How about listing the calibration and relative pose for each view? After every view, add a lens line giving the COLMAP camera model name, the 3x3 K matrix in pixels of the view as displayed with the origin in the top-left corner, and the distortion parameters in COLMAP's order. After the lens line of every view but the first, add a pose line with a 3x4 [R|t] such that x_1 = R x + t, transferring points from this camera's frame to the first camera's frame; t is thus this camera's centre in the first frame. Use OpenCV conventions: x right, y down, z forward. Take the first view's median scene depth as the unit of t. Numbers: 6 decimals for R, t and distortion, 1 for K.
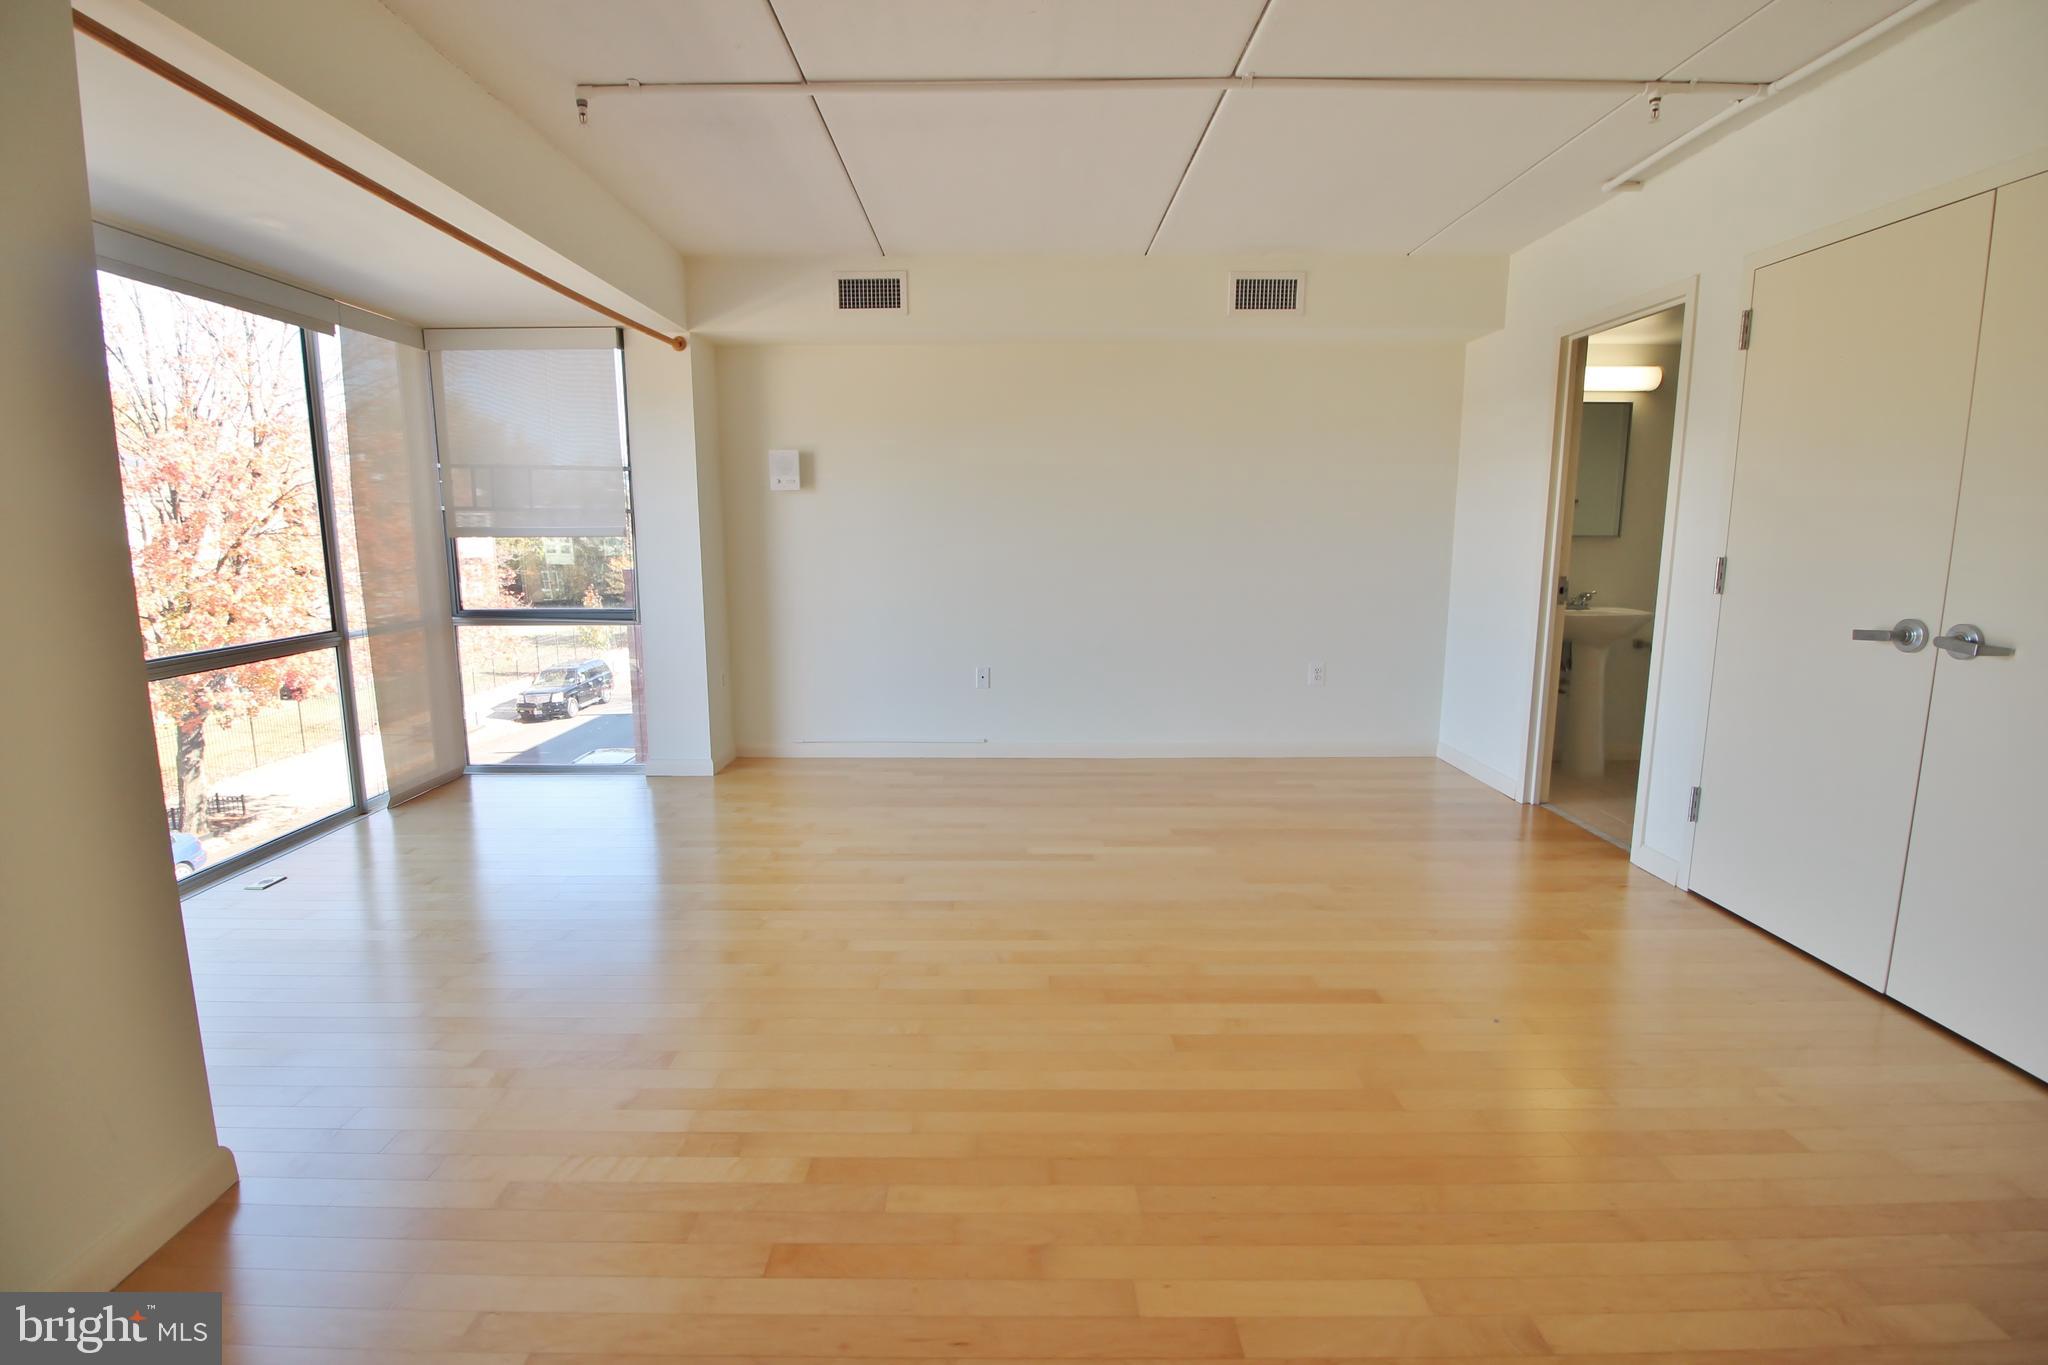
lens RADIAL K [[948.7, 0, 1002.1], [0, 948.7, 667.8], [0, 0, 1]] dist [0.002071, -0.010174]
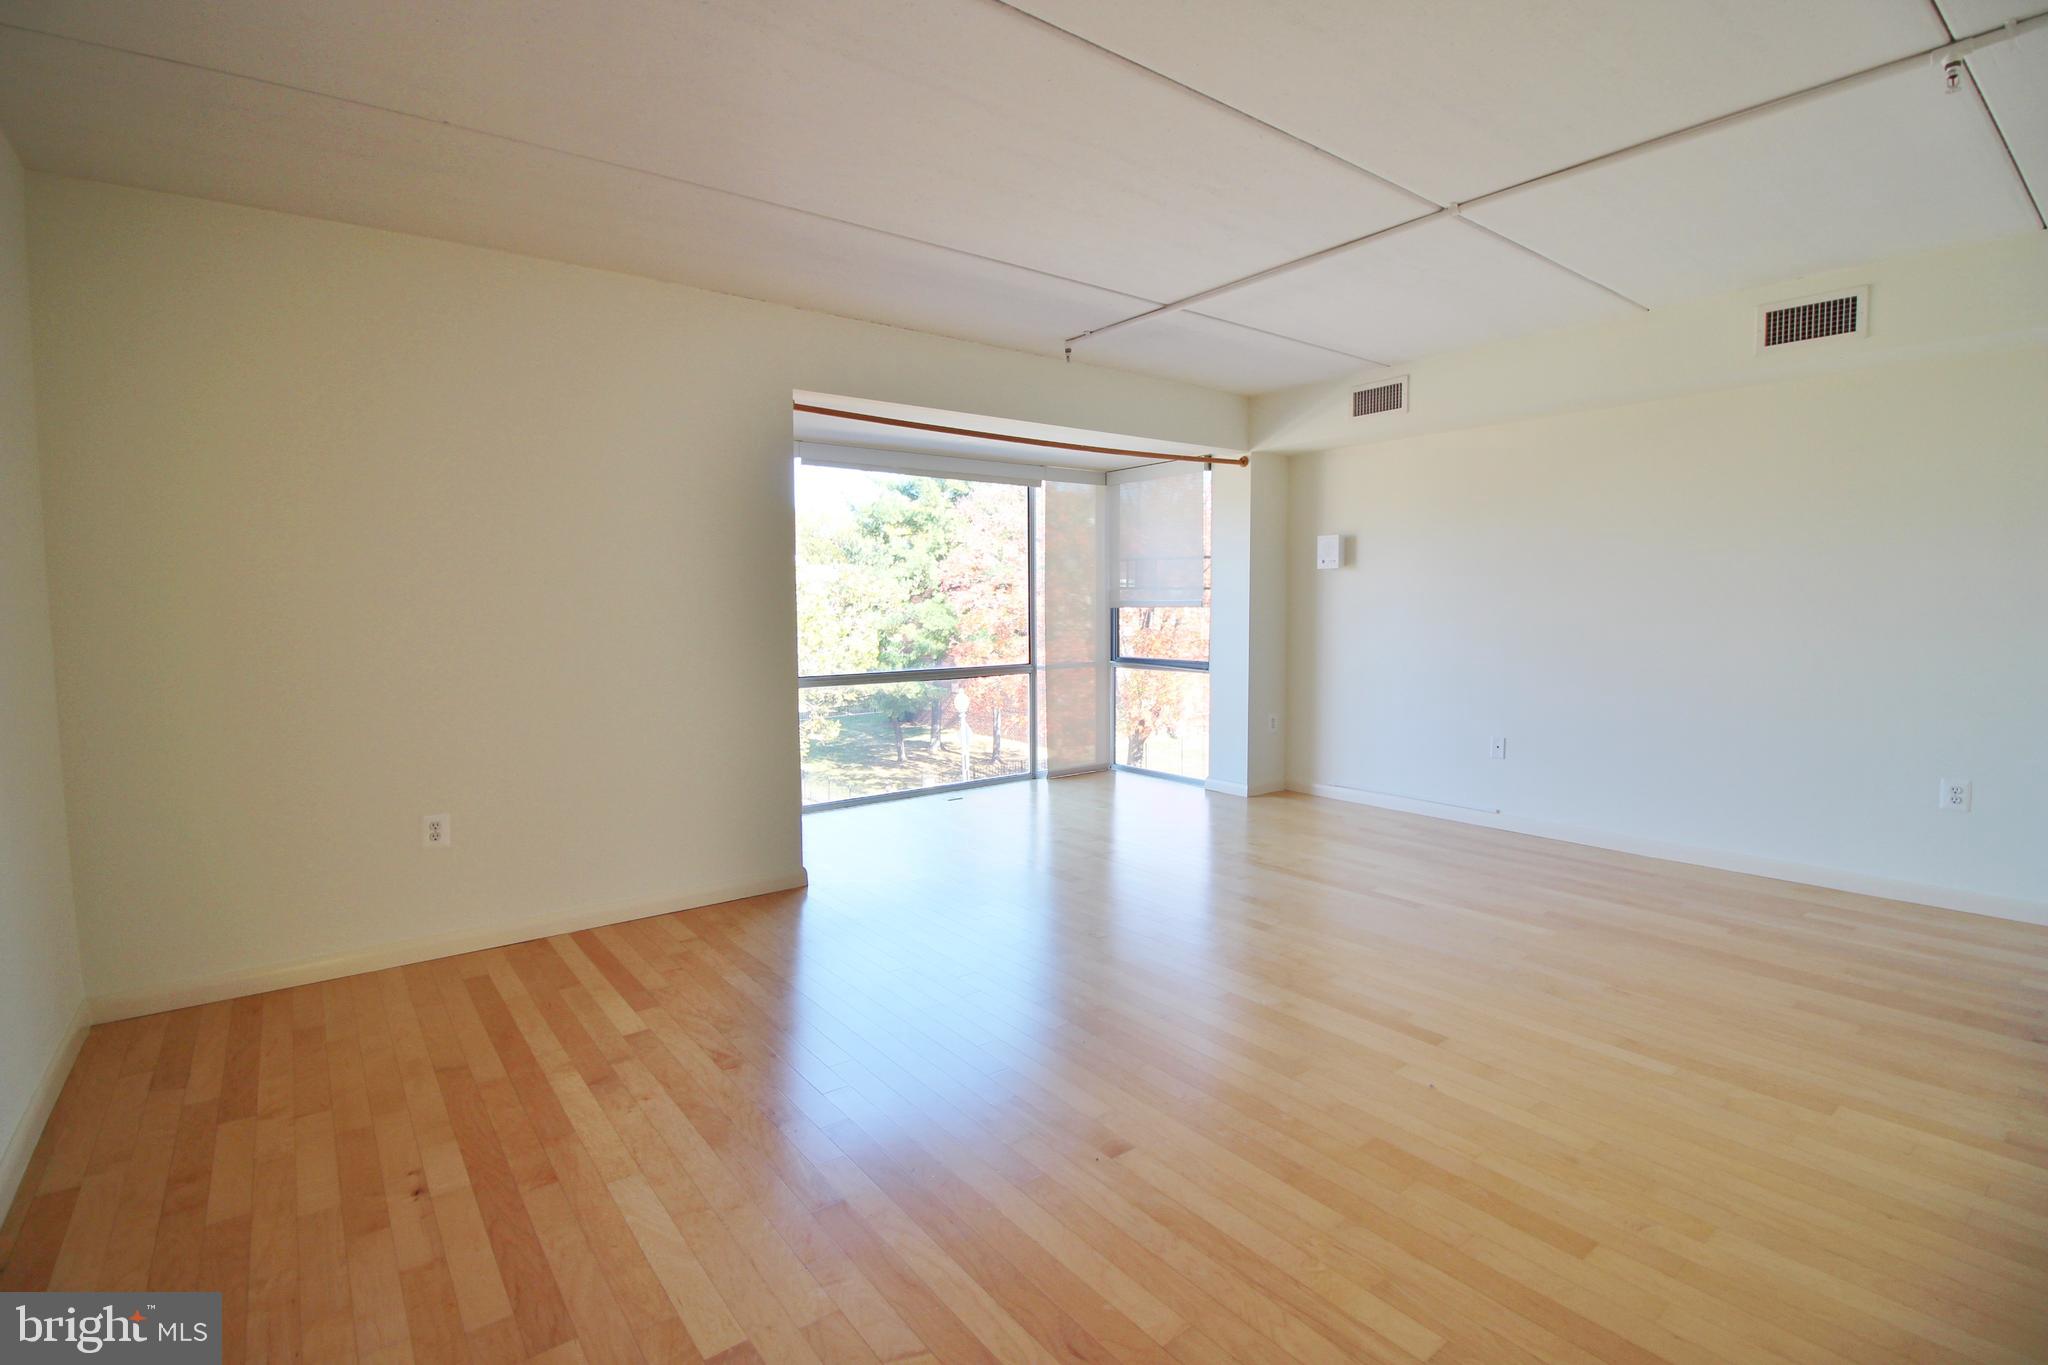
lens RADIAL K [[948.7, 0, 1002.1], [0, 948.7, 667.8], [0, 0, 1]] dist [0.002071, -0.010174]
pose [[0.607476, 0.051178, -0.792687, 0.538436], [-0.109701, 0.993765, -0.019909, 0.005003], [0.786726, 0.099052, 0.609303, -0.037843]]
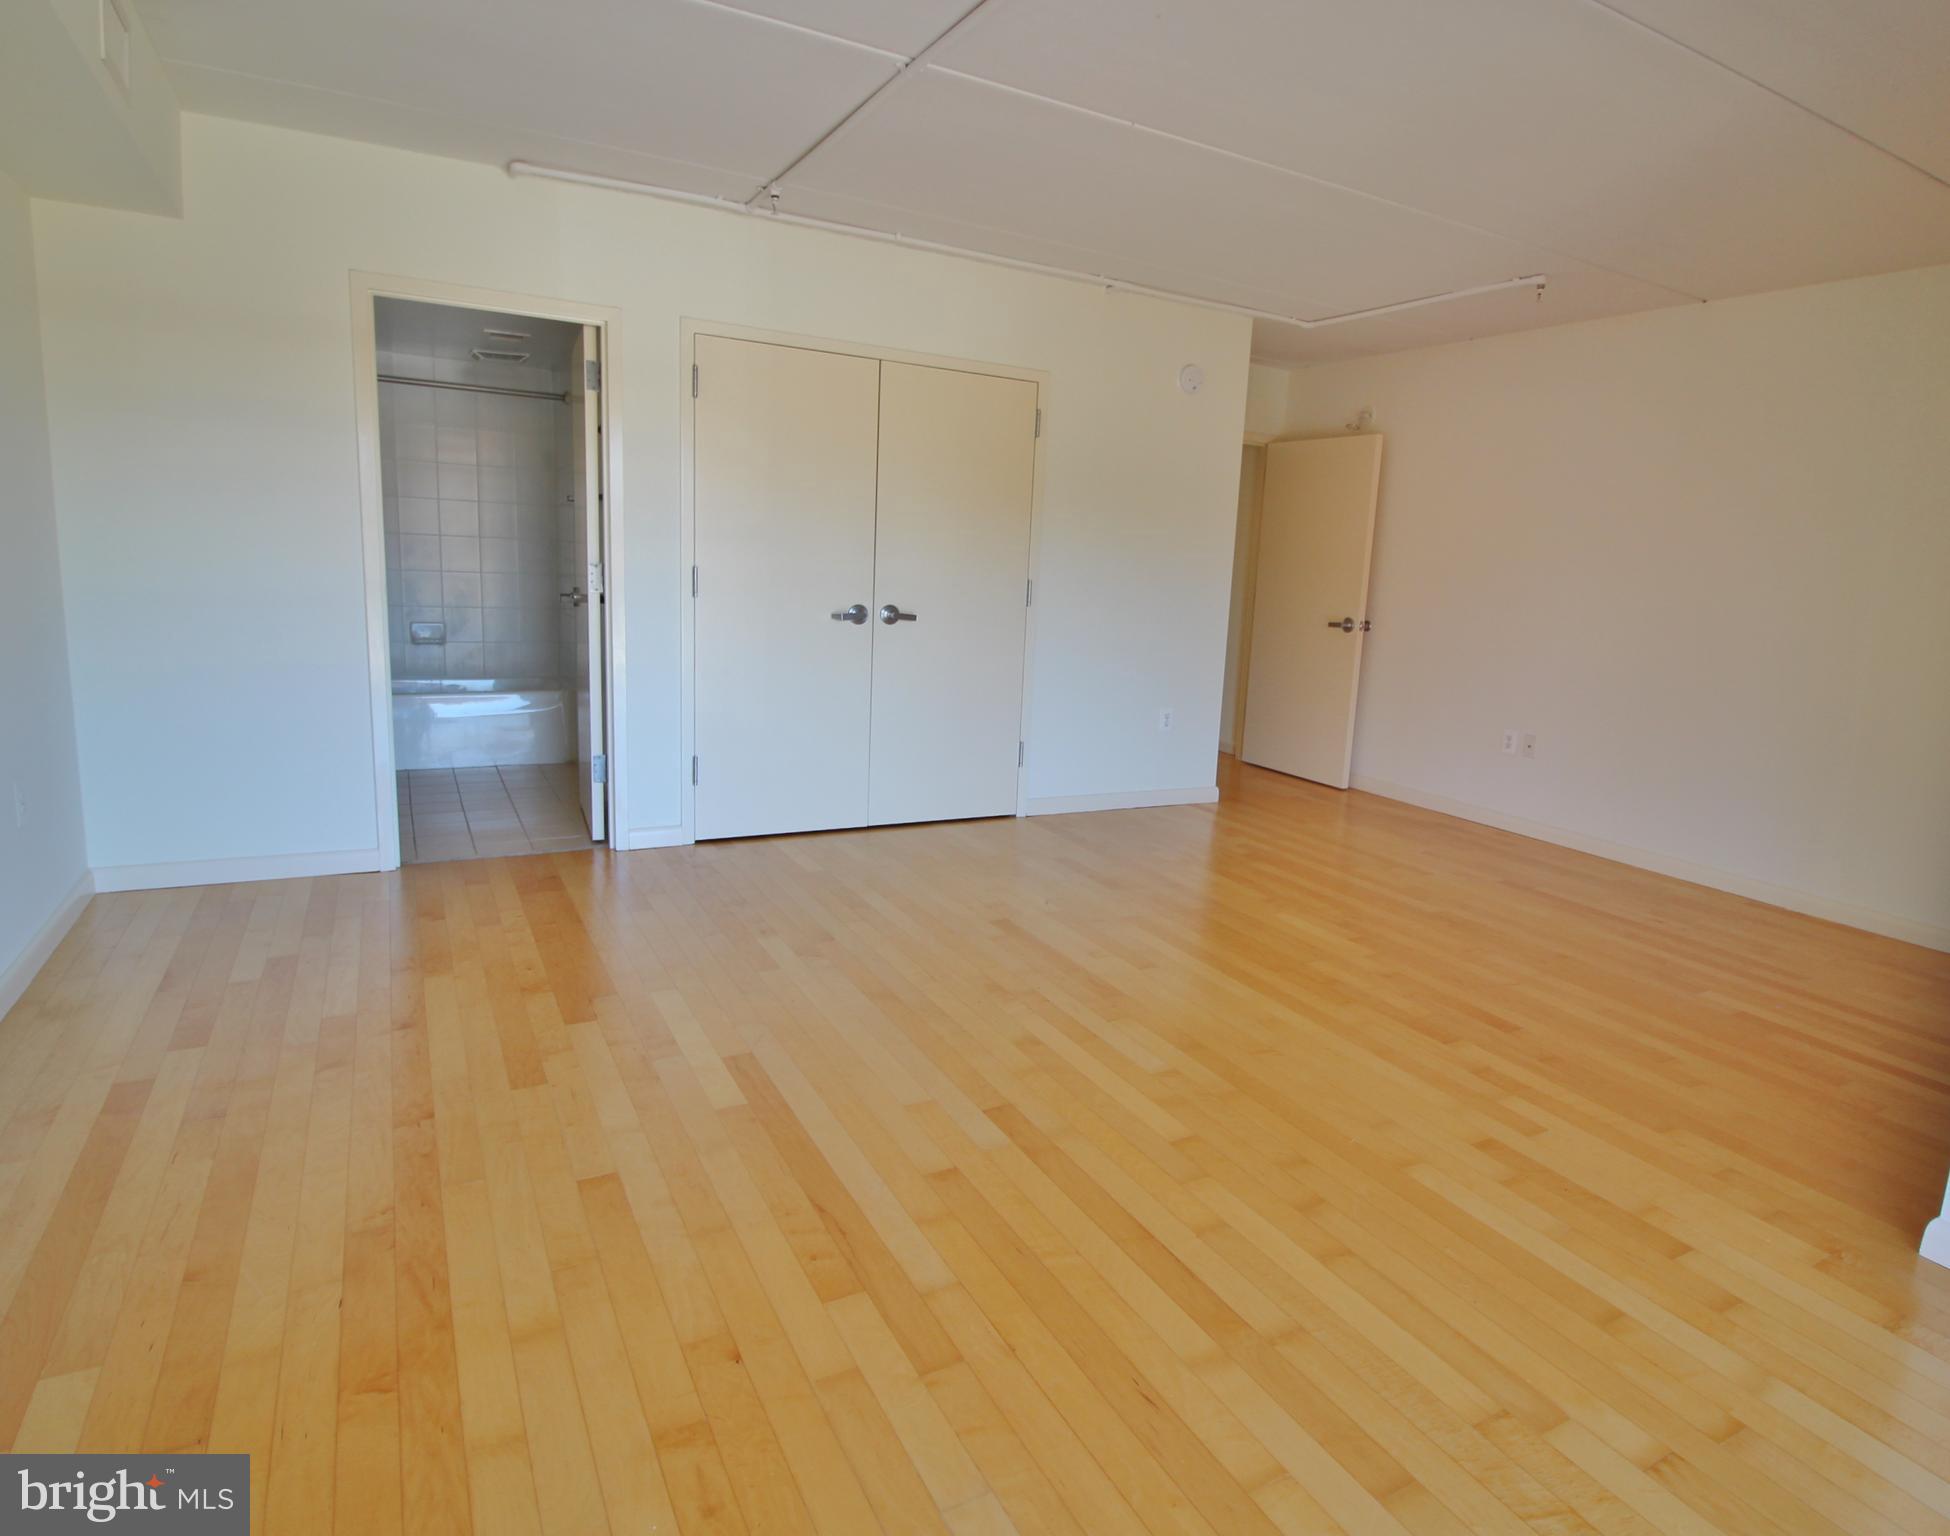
lens RADIAL K [[1111.9, 0, 1047.4], [0, 1111.9, 763.5], [0, 0, 1]] dist [-0.000044, -0.000015]
pose [[-0.514294, -0.182942, 0.837875, -0.520138], [0.073410, 0.964007, 0.255541, -0.146657], [-0.854466, 0.192932, -0.482353, 0.965257]]
